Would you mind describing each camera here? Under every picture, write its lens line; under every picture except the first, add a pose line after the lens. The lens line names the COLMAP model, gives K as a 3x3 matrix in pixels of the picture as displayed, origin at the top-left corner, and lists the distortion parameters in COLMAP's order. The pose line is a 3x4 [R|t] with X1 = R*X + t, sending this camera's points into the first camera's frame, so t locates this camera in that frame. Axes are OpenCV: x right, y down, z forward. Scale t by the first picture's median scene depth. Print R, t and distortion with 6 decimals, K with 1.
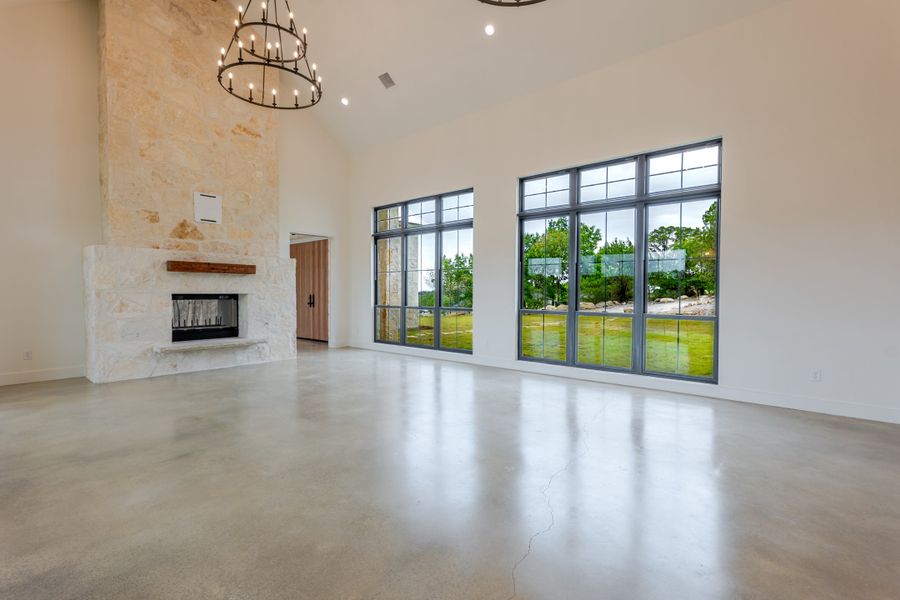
lens RADIAL K [[415.5, 0, 454.8], [0, 415.5, 299.7], [0, 0, 1]] dist [-0.000047, 0.000083]
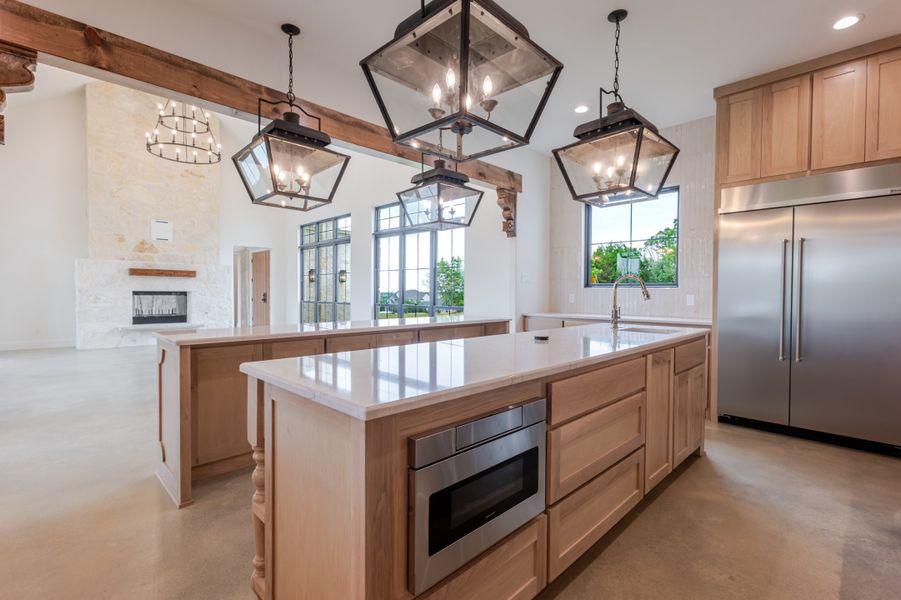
lens RADIAL K [[415.9, 0, 456.3], [0, 415.9, 300.0], [0, 0, 1]] dist [-0.000047, 0.000083]
pose [[0.997095, 0.004132, -0.076055, 0.501118], [-0.004243, 0.999990, -0.001300, 0.012975], [0.076049, 0.001619, 0.997103, -0.327240]]
